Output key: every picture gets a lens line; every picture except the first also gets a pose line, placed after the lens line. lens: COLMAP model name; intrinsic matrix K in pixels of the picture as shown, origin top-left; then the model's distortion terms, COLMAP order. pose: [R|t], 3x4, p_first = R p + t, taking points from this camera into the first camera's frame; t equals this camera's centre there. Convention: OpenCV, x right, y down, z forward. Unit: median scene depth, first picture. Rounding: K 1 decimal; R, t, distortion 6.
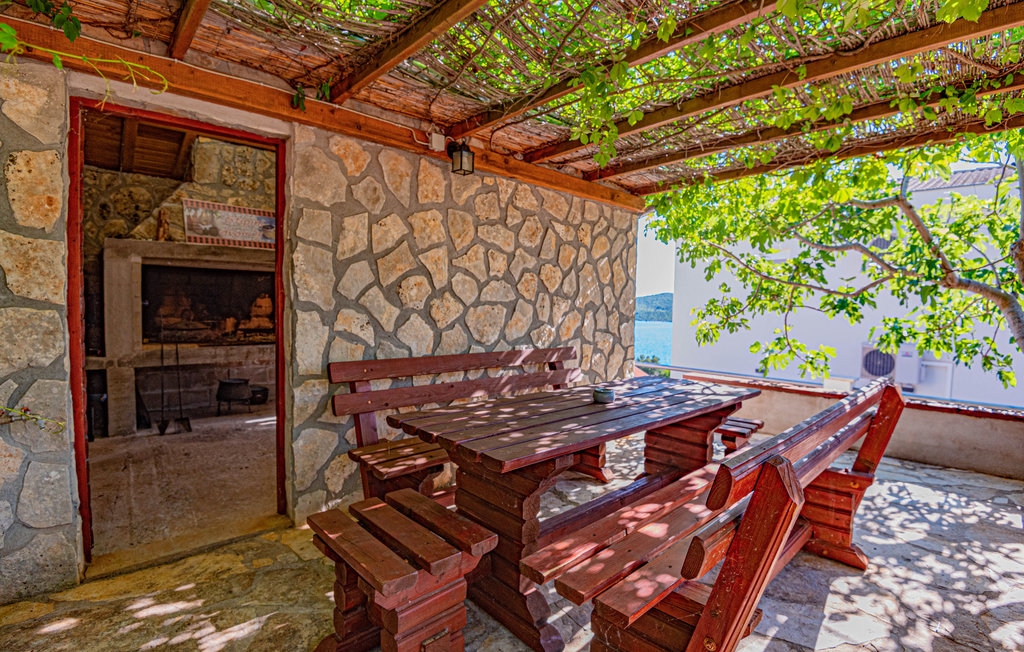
lens RADIAL K [[475.7, 0, 512.0], [0, 475.7, 326.0], [0, 0, 1]] dist [-0.001371, -0.025146]
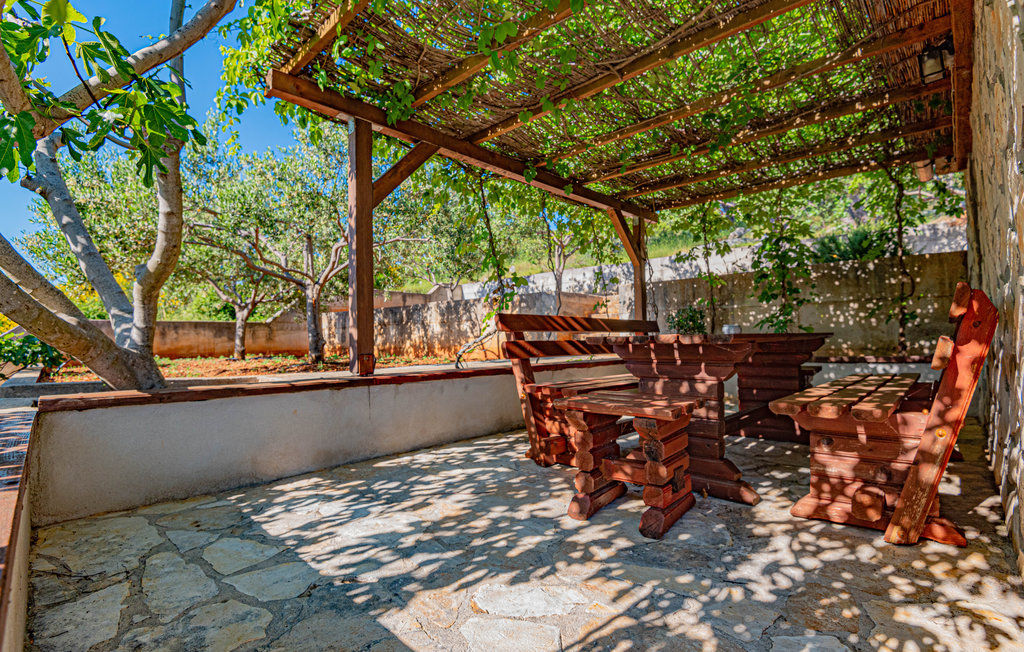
lens RADIAL K [[475.7, 0, 512.0], [0, 475.7, 326.0], [0, 0, 1]] dist [-0.001371, -0.025146]
pose [[-0.999568, -0.007832, -0.028315, 0.690814], [-0.008453, 0.999725, 0.021892, 0.094818], [0.028135, 0.022122, -0.999359, 1.815355]]
